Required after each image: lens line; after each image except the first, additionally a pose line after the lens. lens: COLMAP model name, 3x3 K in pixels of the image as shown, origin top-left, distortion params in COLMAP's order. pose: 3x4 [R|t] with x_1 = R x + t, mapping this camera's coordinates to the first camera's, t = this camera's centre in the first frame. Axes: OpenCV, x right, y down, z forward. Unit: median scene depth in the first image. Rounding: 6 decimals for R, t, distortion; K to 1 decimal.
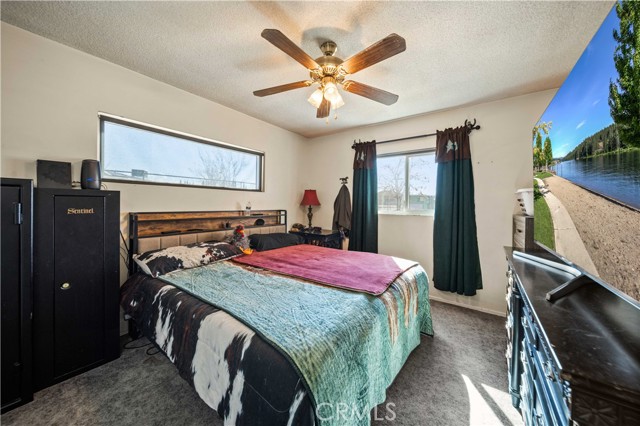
lens RADIAL K [[228.3, 0, 319.9], [0, 228.3, 206.1], [0, 0, 1]] dist [-0.000431, -0.000259]
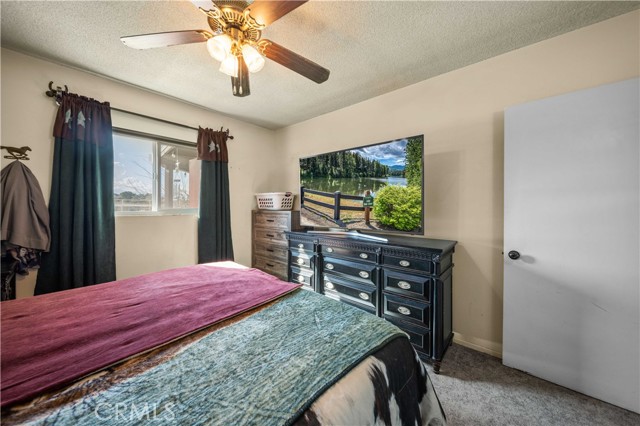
lens RADIAL K [[228.3, 0, 319.9], [0, 228.3, 206.1], [0, 0, 1]] dist [-0.000431, -0.000259]
pose [[0.068142, -0.018113, 0.997511, -0.433277], [0.004965, 0.999829, 0.017816, -0.007122], [-0.997663, 0.003738, 0.068220, 0.430498]]
